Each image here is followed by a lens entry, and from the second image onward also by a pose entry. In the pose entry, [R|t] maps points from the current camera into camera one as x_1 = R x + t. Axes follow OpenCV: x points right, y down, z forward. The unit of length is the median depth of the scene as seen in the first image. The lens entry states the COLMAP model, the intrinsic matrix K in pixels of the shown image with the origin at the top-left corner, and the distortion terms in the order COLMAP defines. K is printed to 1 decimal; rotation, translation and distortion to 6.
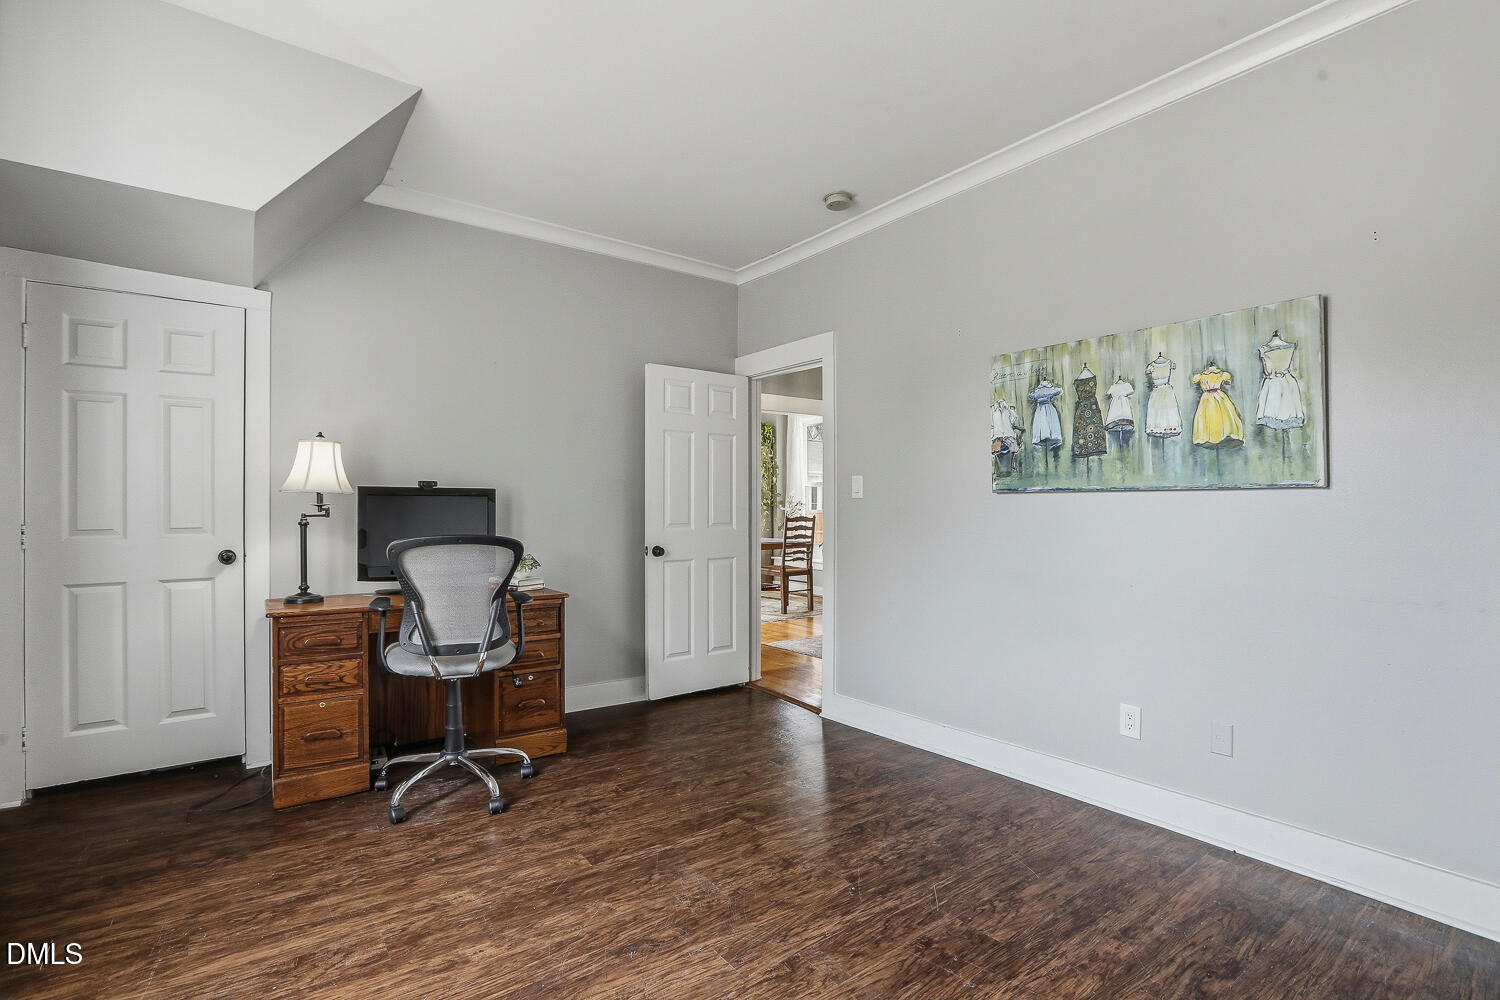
lens RADIAL K [[693.4, 0, 757.6], [0, 693.4, 505.7], [0, 0, 1]] dist [-0.044314, 0.011258]
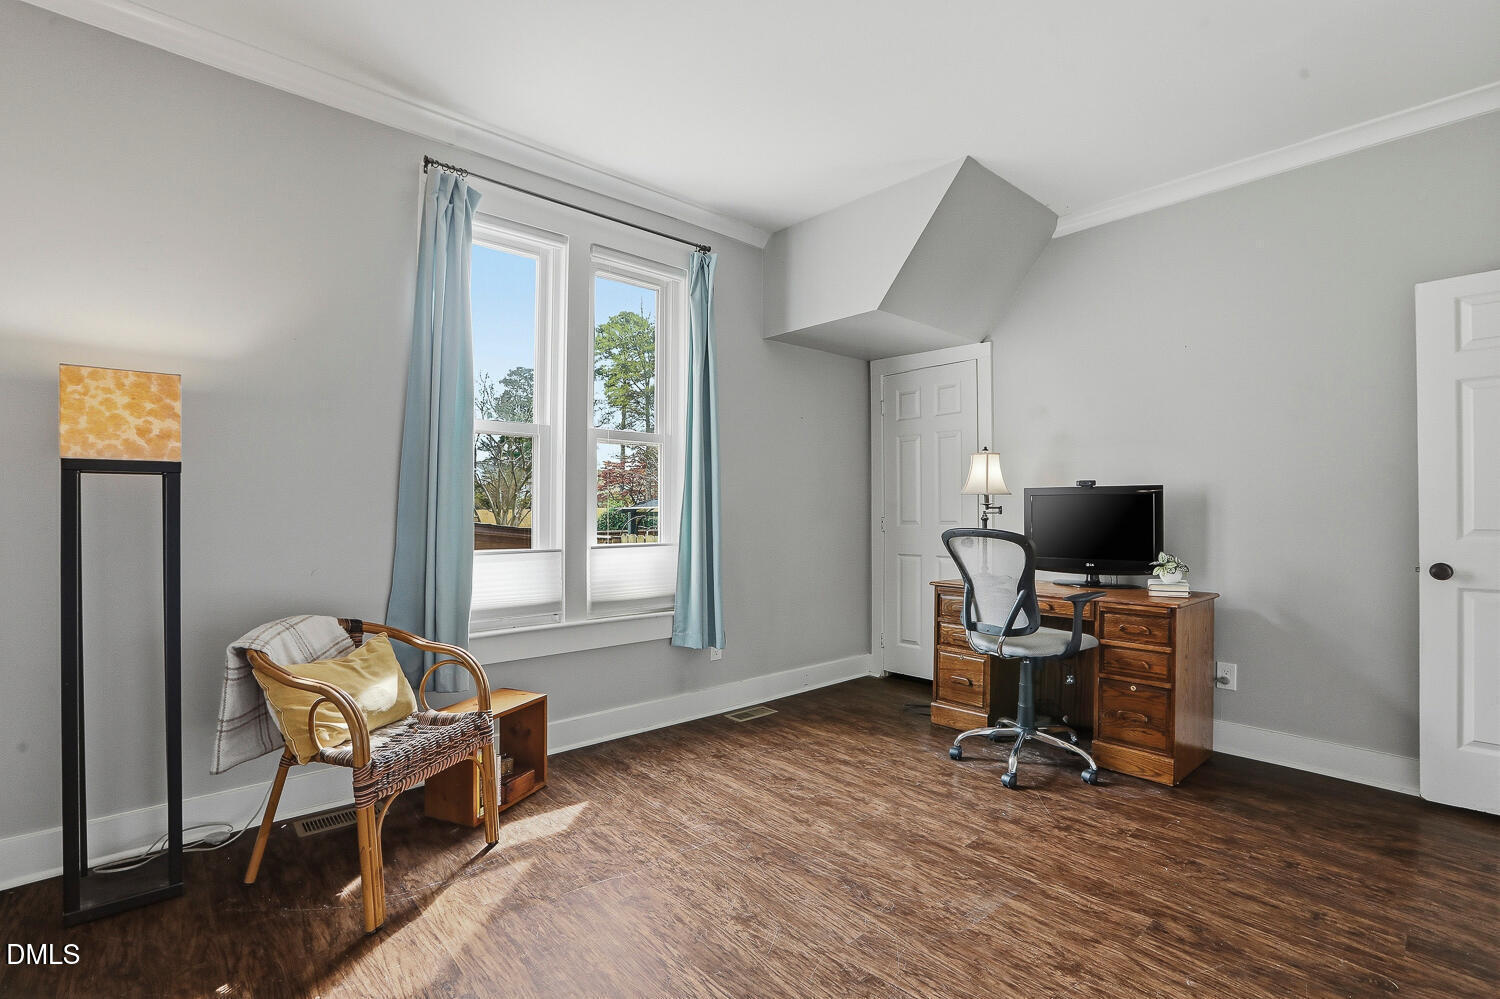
lens RADIAL K [[693.4, 0, 763.4], [0, 693.4, 505.4], [0, 0, 1]] dist [-0.044314, 0.011258]
pose [[0.098789, -0.008088, -0.995076, 0.648126], [0.003790, 0.999963, -0.007751, 0.011251], [0.995101, -0.003006, 0.098815, 0.500731]]
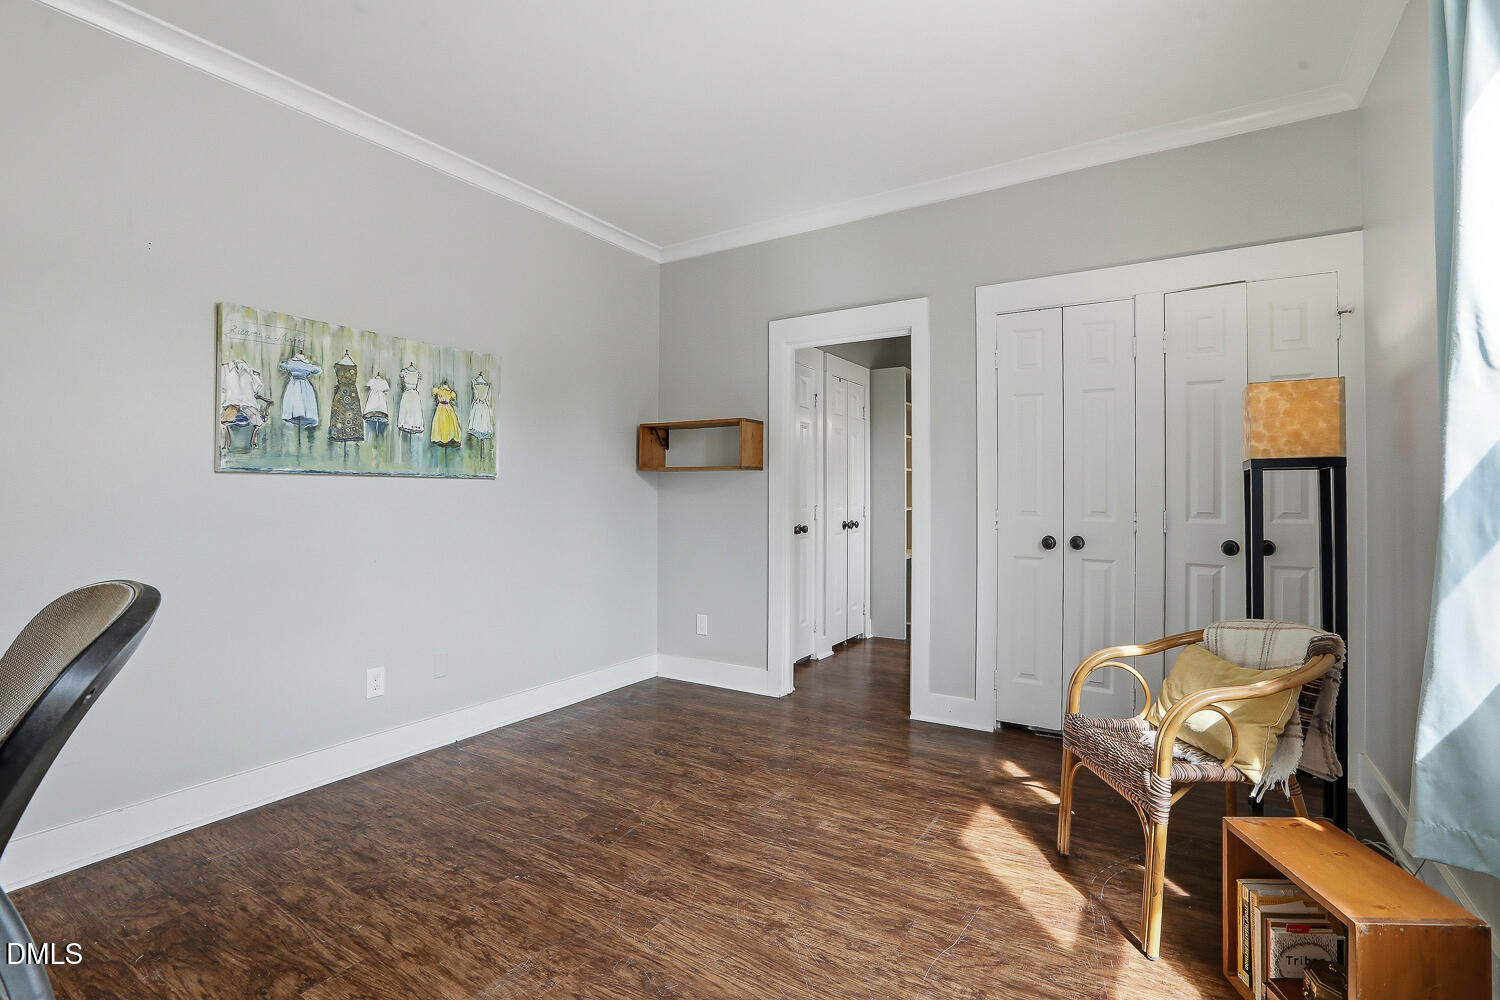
lens RADIAL K [[693.4, 0, 745.3], [0, 693.4, 486.7], [0, 0, 1]] dist [-0.044314, 0.011258]
pose [[-0.337255, 0.007179, 0.941386, -0.717146], [-0.007362, 0.999920, -0.010263, 0.002838], [-0.941384, -0.010392, -0.337175, 0.816150]]
